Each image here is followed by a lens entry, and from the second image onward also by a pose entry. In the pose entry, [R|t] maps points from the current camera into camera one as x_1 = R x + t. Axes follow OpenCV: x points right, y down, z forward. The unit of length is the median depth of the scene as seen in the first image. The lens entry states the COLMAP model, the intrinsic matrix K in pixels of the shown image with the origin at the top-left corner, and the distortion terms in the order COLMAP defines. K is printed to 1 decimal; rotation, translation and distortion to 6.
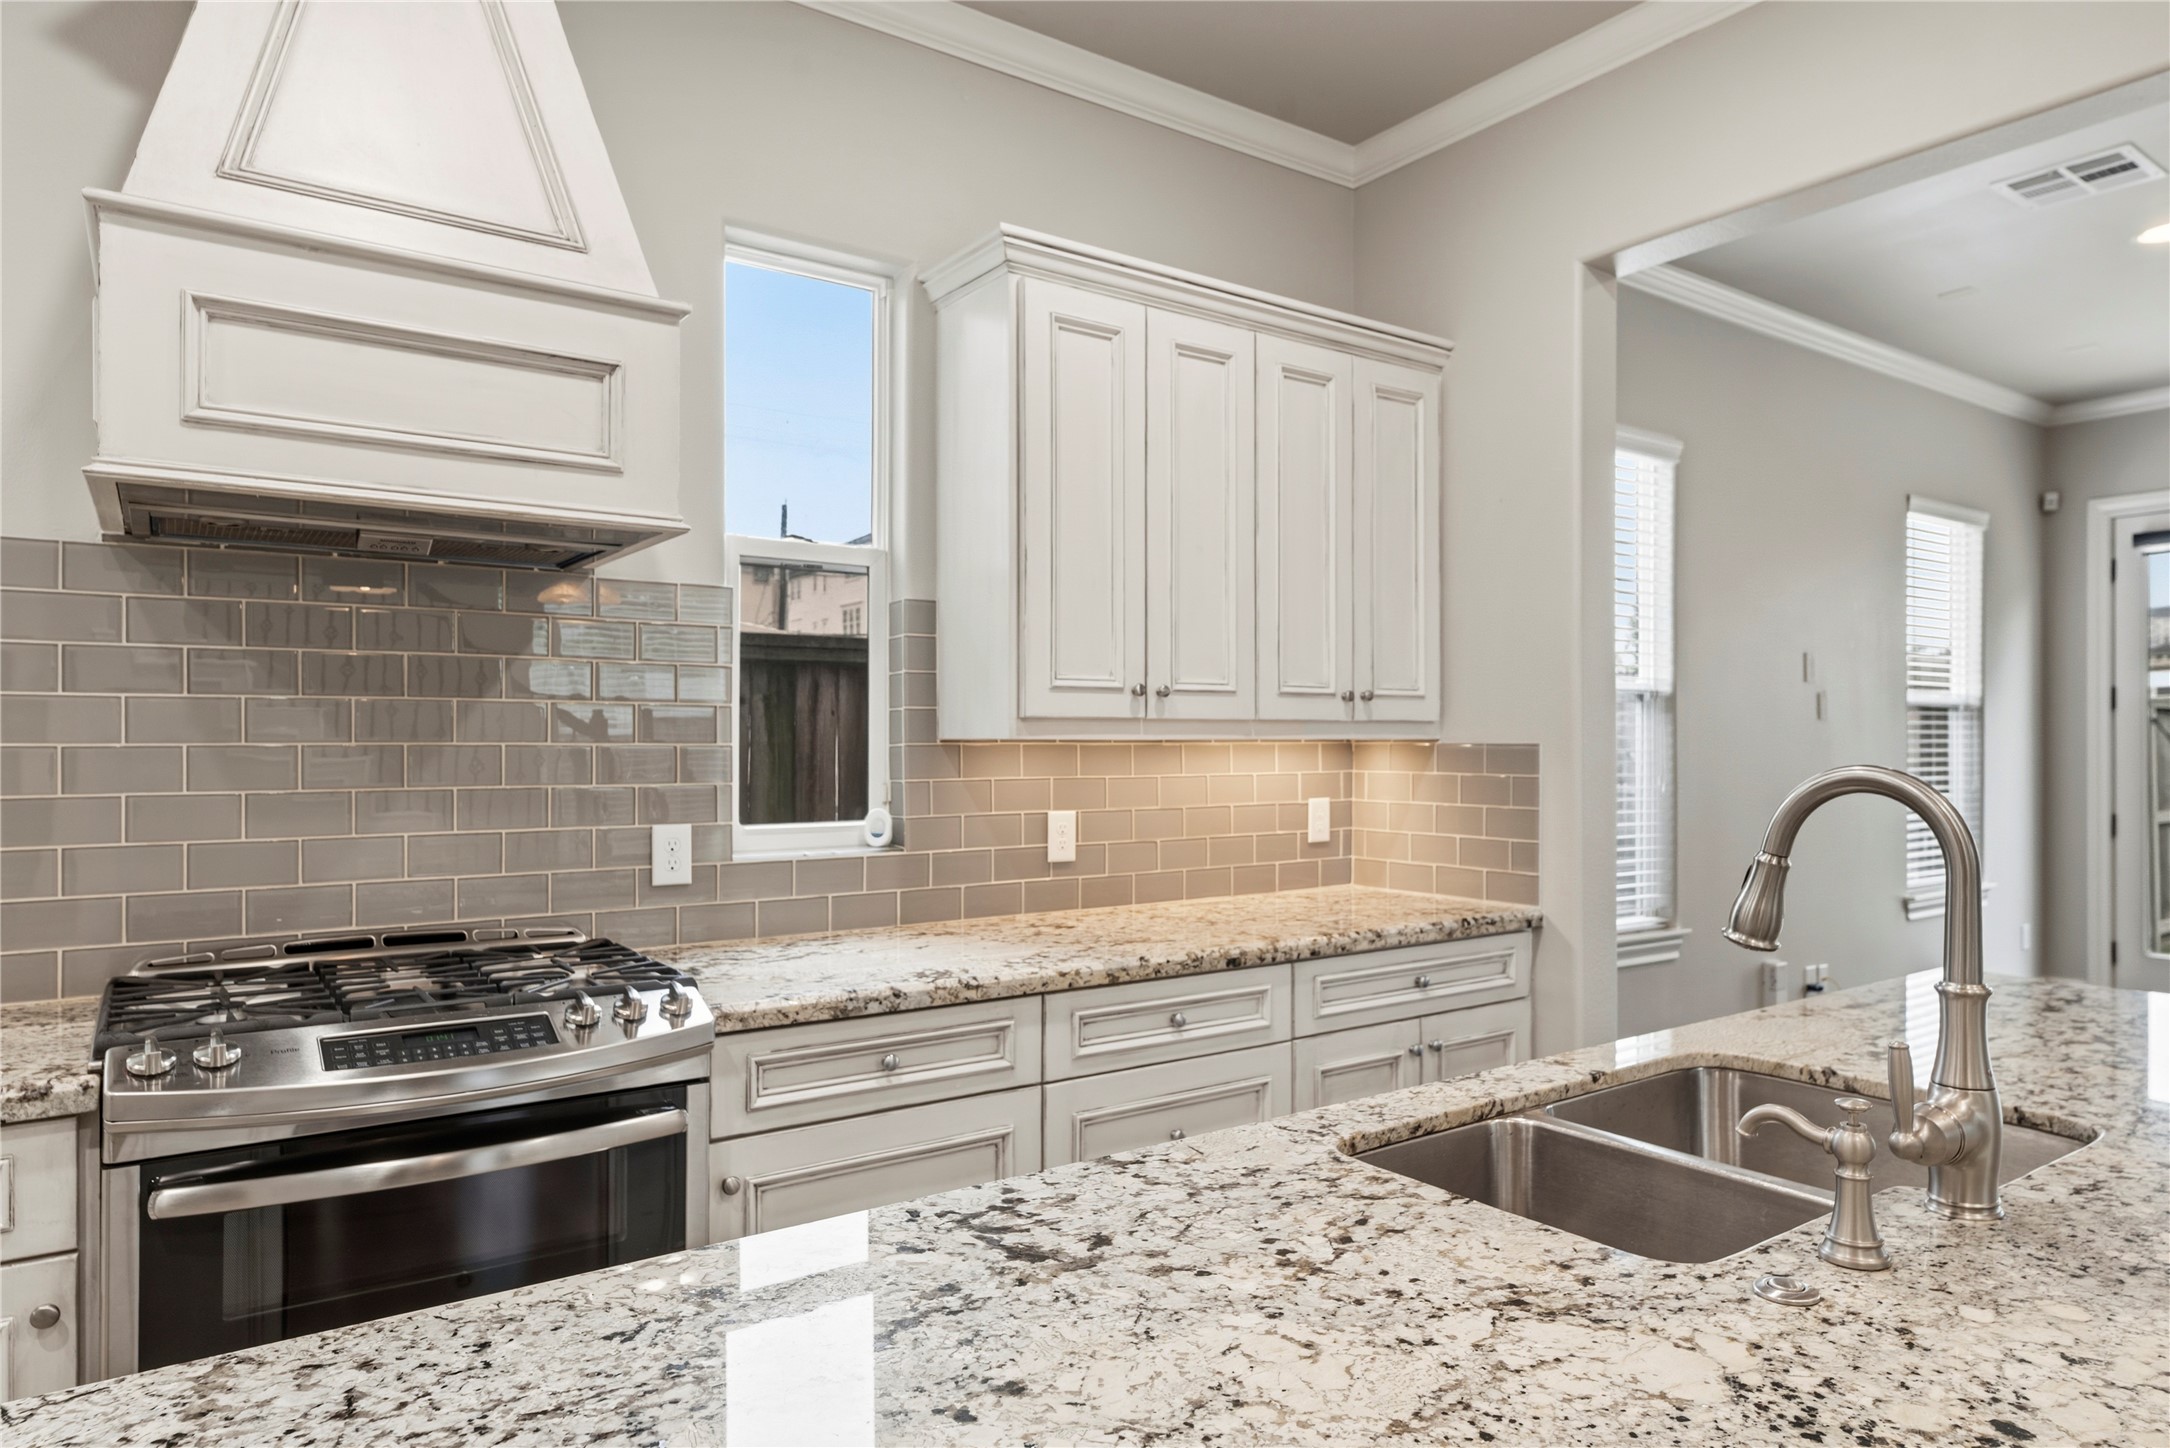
lens RADIAL K [[1318.5, 0, 1096.4], [0, 1318.5, 747.9], [0, 0, 1]] dist [-0.001800, -0.000305]
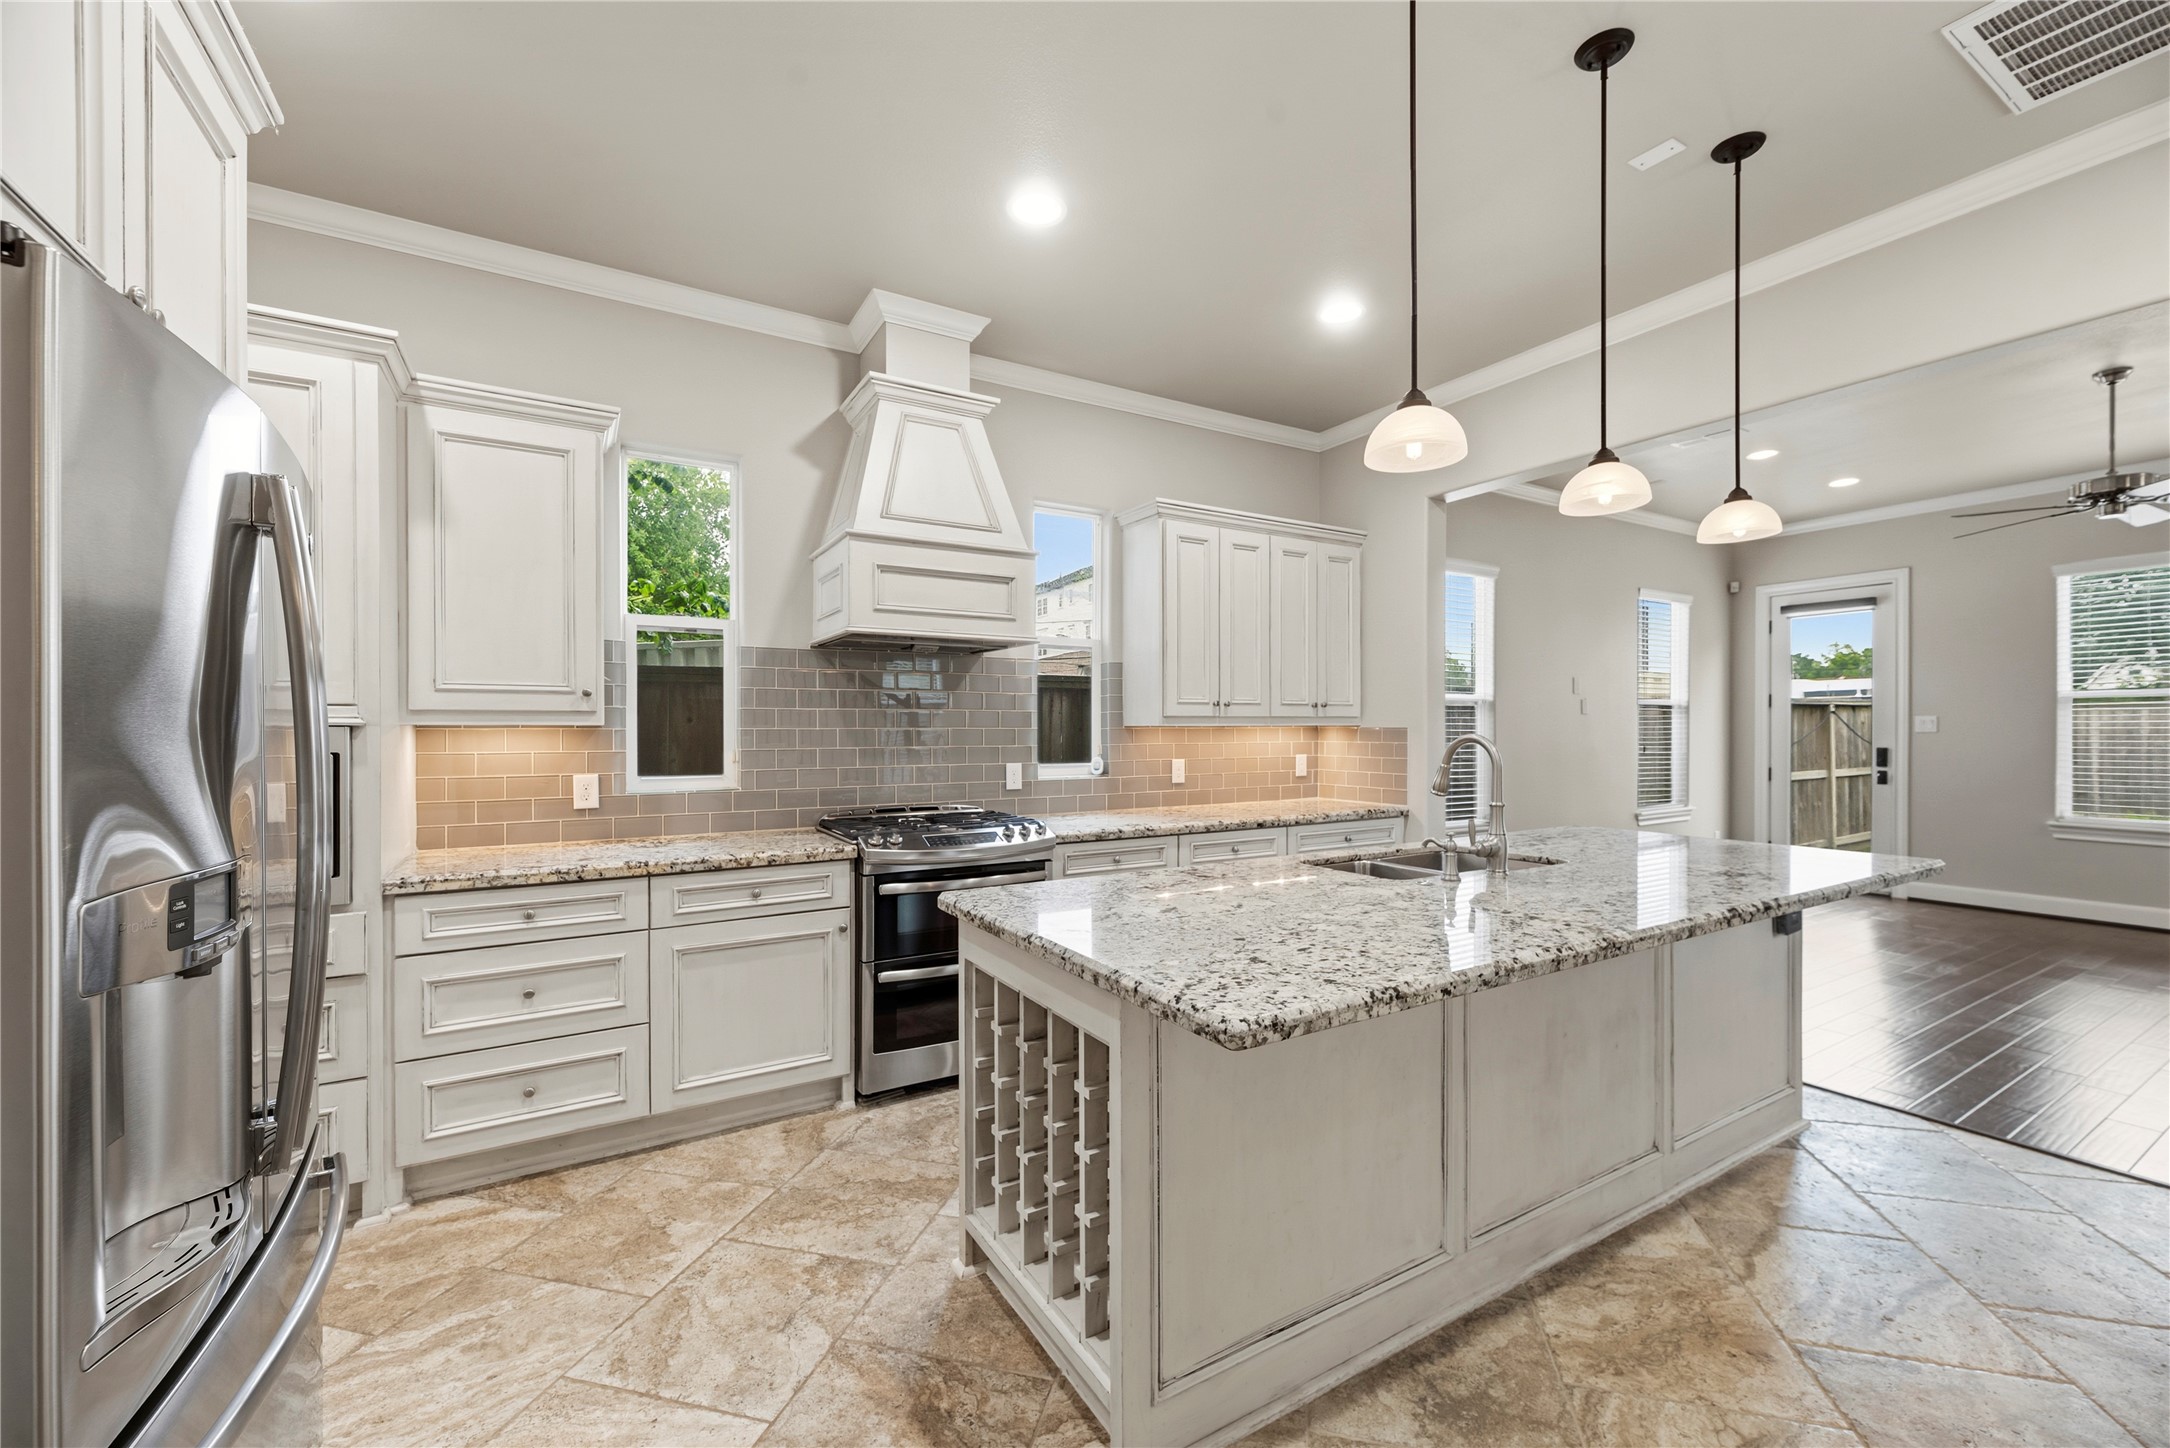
lens RADIAL K [[877.4, 0, 1097.1], [0, 877.4, 735.3], [0, 0, 1]] dist [0.000816, -0.000012]
pose [[0.997362, -0.000563, -0.072591, -0.057730], [0.000952, 0.999985, 0.005326, 0.001245], [0.072587, -0.005381, 0.997348, -0.456155]]
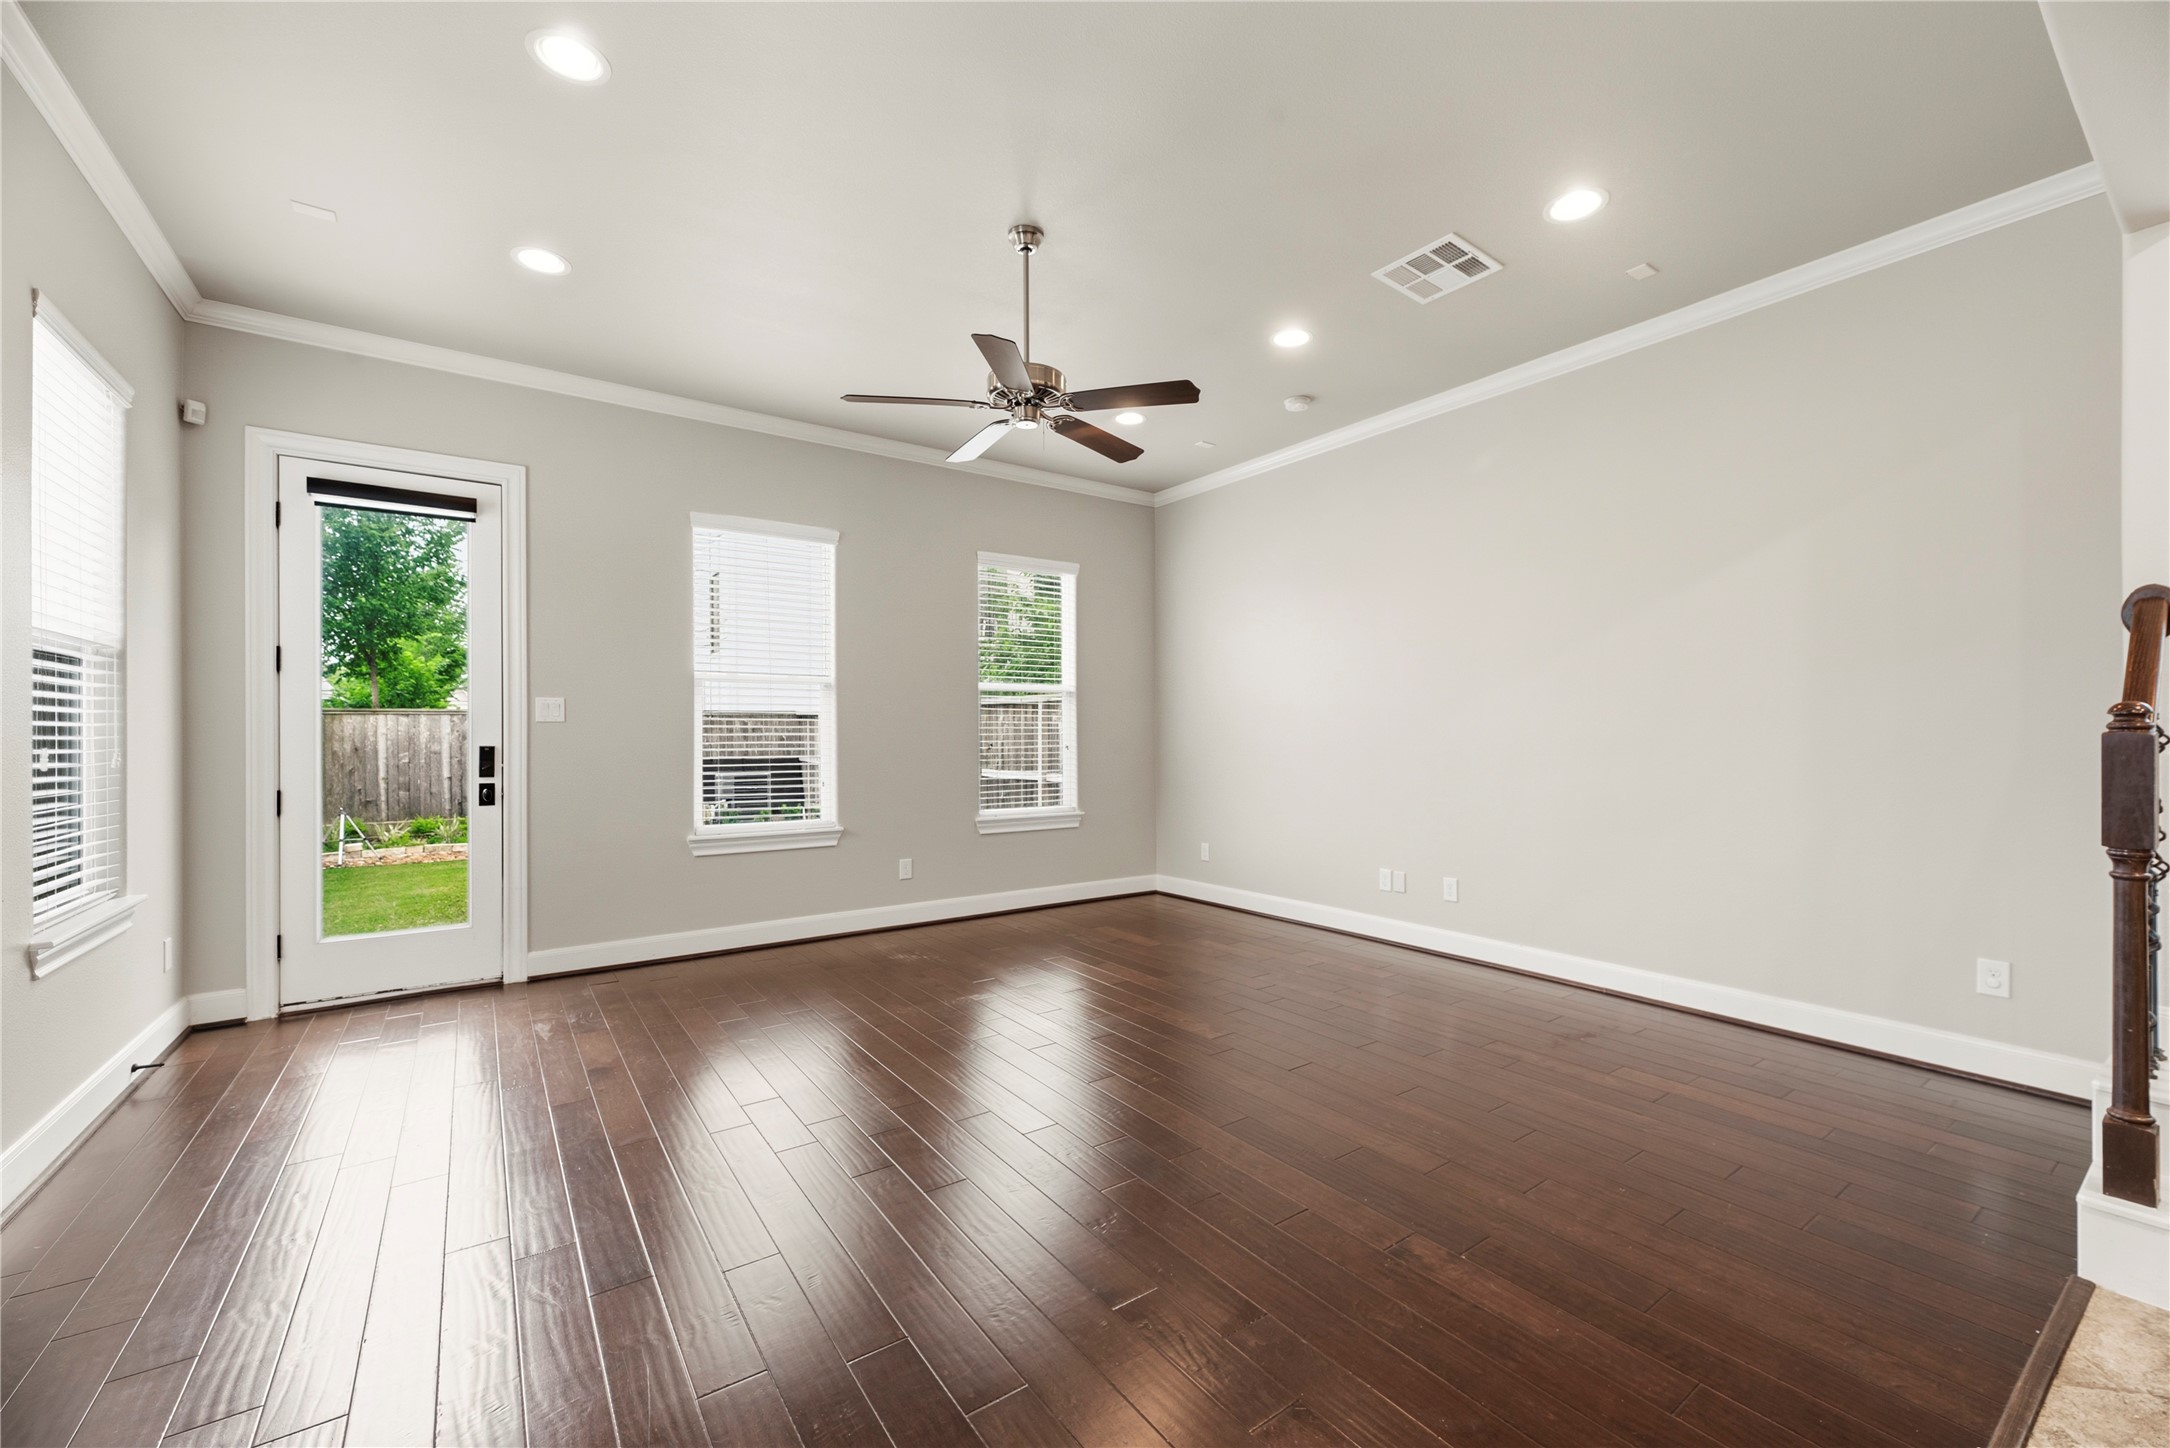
lens RADIAL K [[877.4, 0, 1097.1], [0, 877.4, 735.3], [0, 0, 1]] dist [0.000816, -0.000012]
pose [[-0.004203, 0.003323, 0.999986, 0.388221], [0.007467, 0.999967, -0.003292, 0.040980], [-0.999963, 0.007453, -0.004227, 0.962870]]
